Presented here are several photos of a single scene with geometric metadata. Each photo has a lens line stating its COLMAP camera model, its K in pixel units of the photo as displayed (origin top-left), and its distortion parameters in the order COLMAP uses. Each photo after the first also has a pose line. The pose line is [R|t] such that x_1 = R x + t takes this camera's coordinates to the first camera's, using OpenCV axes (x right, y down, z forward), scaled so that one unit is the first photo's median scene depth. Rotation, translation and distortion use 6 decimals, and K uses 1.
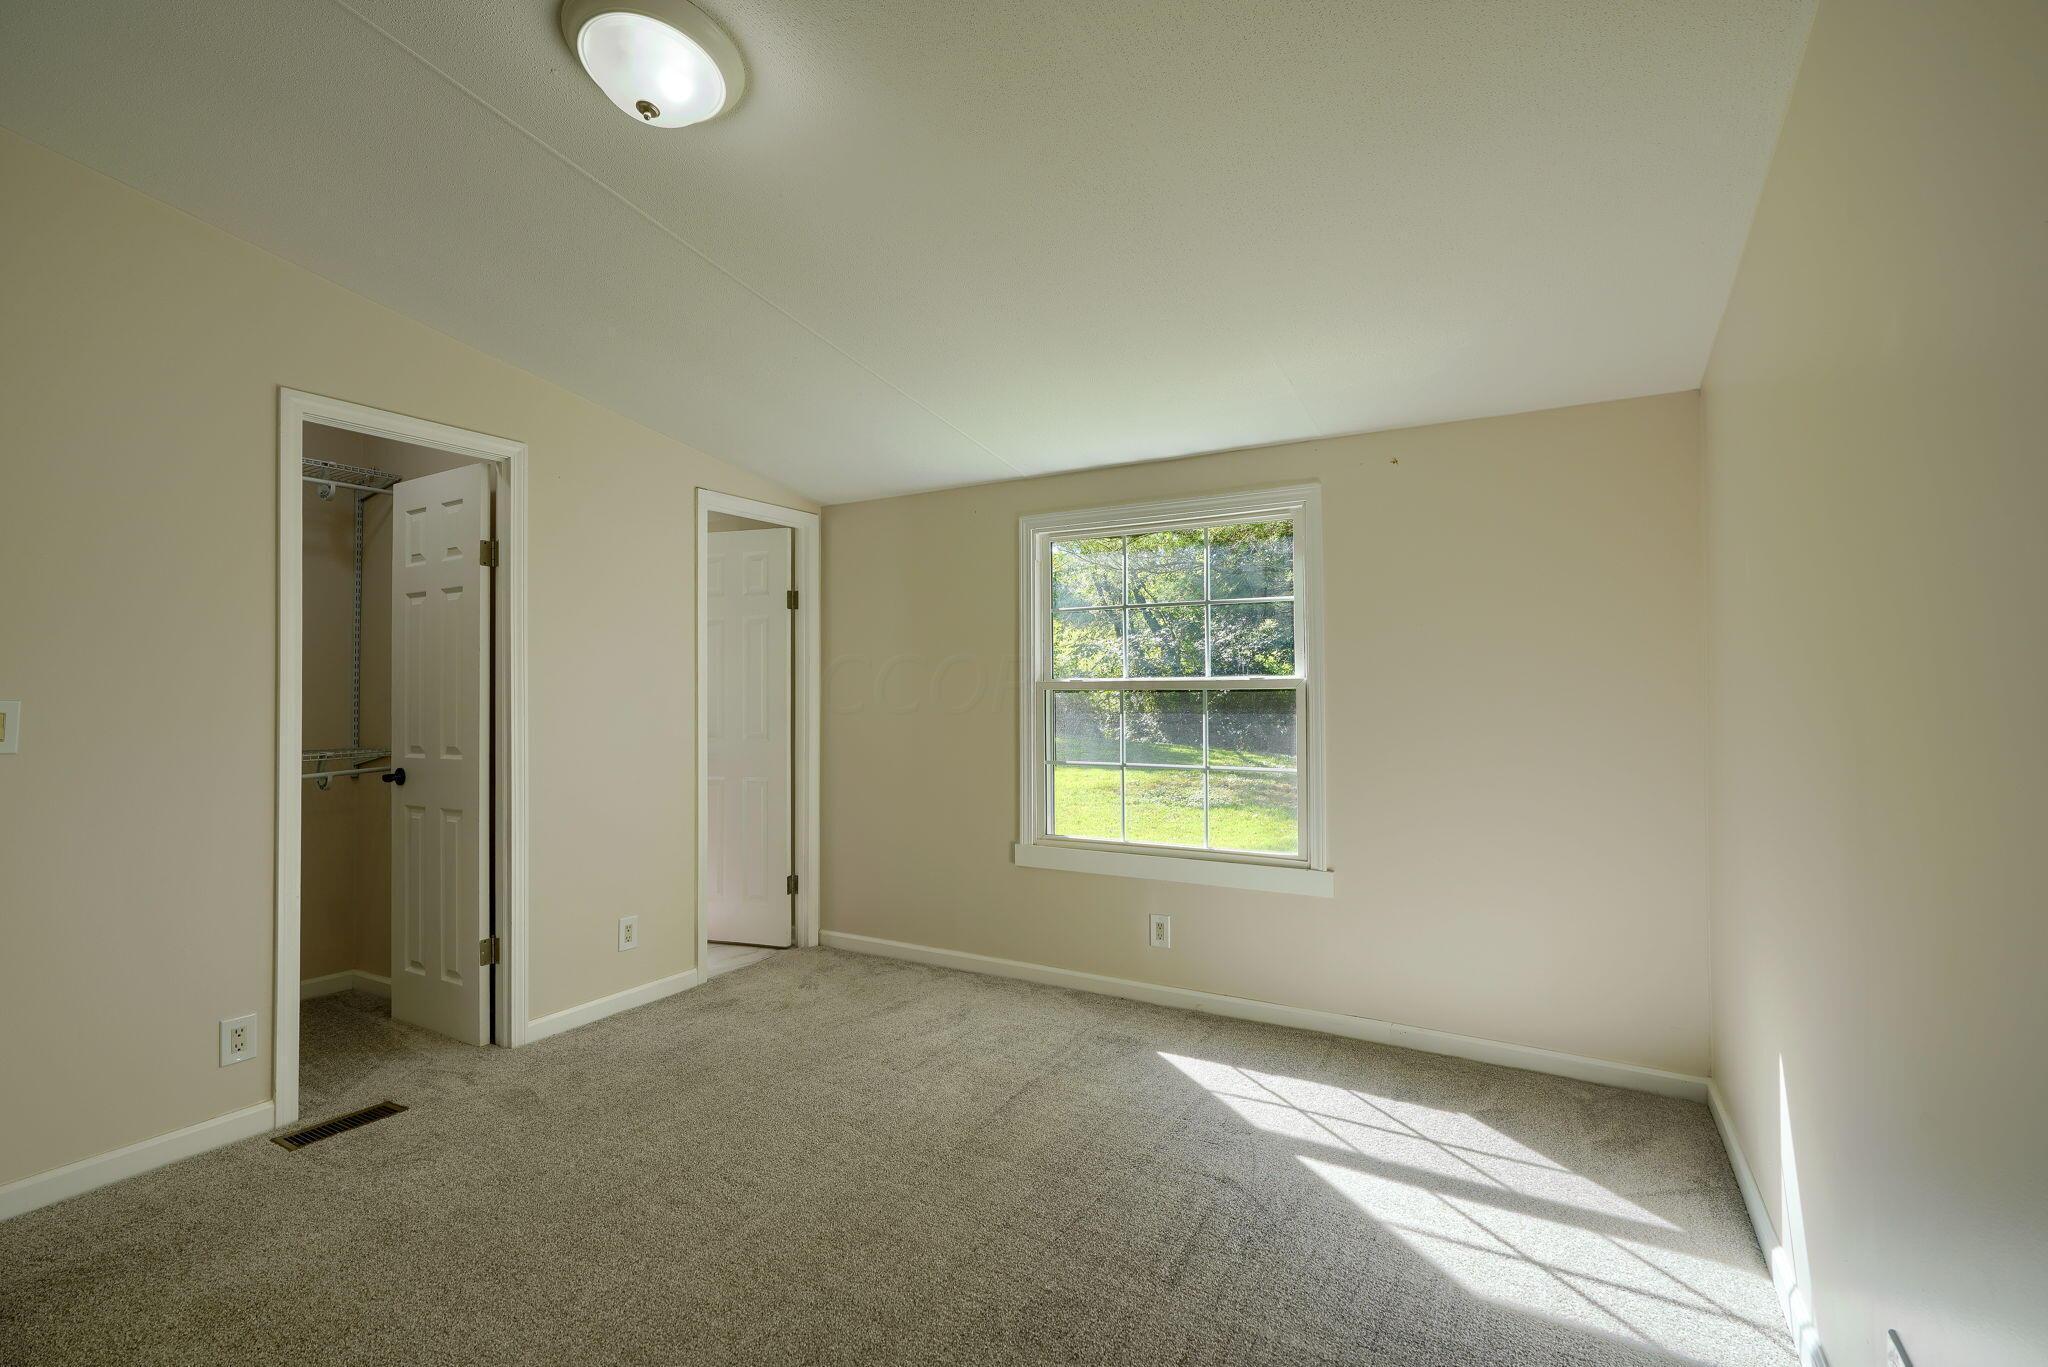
lens RADIAL K [[936.1, 0, 1020.2], [0, 936.1, 679.5], [0, 0, 1]] dist [-0.001017, 0.002159]
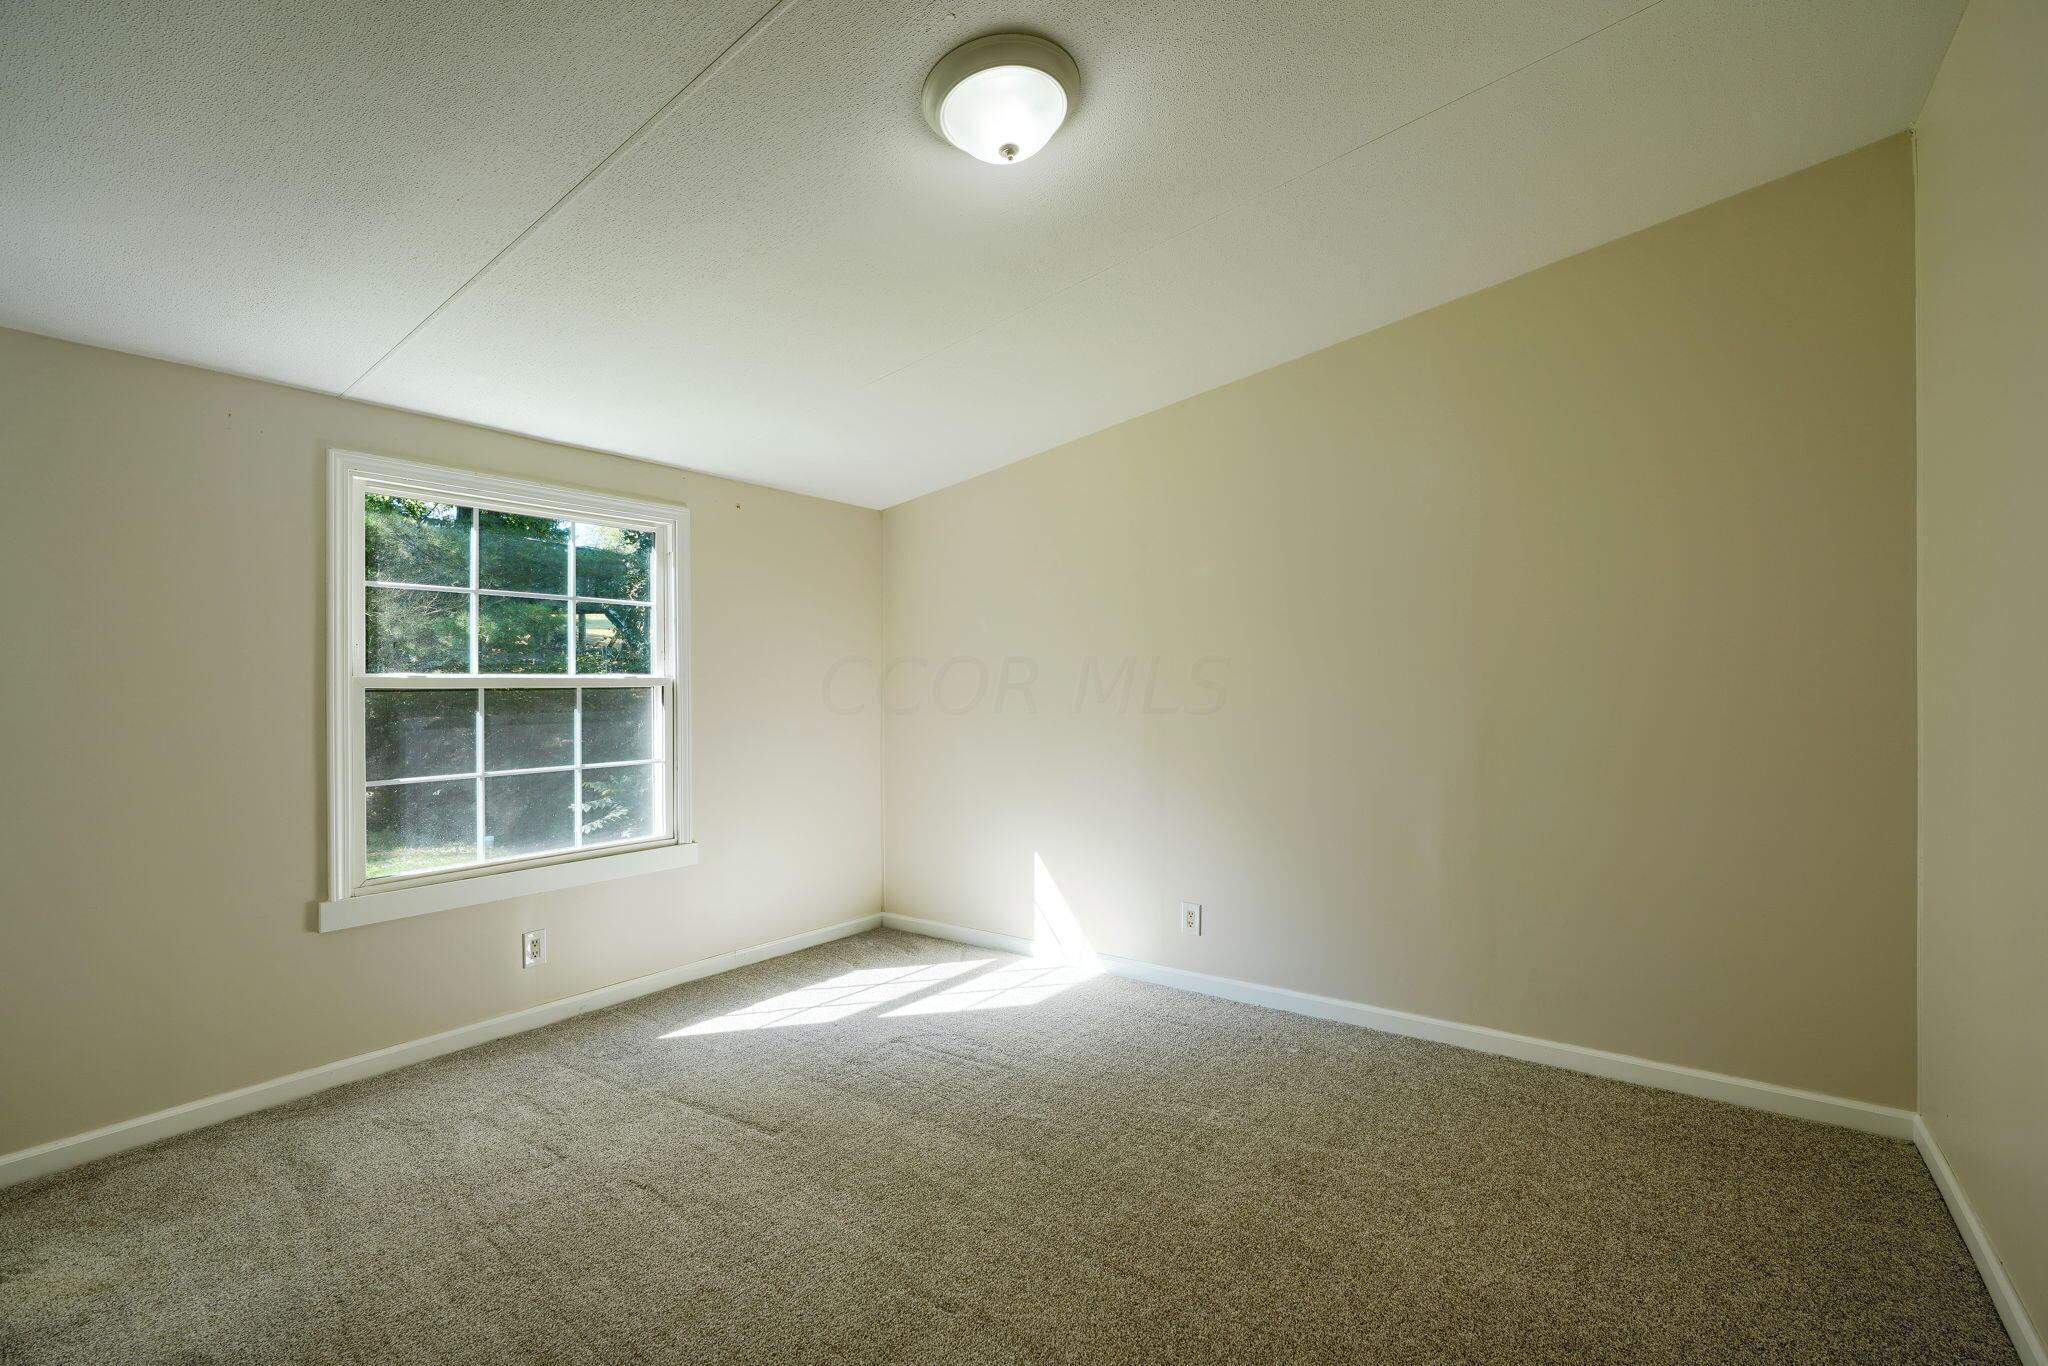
lens RADIAL K [[936.1, 0, 1020.8], [0, 936.1, 687.8], [0, 0, 1]] dist [-0.001017, 0.002159]
pose [[0.098591, 0.002388, 0.995125, -0.815292], [-0.004571, 0.999988, -0.001947, 0.012736], [-0.995118, -0.004356, 0.098601, 0.490023]]
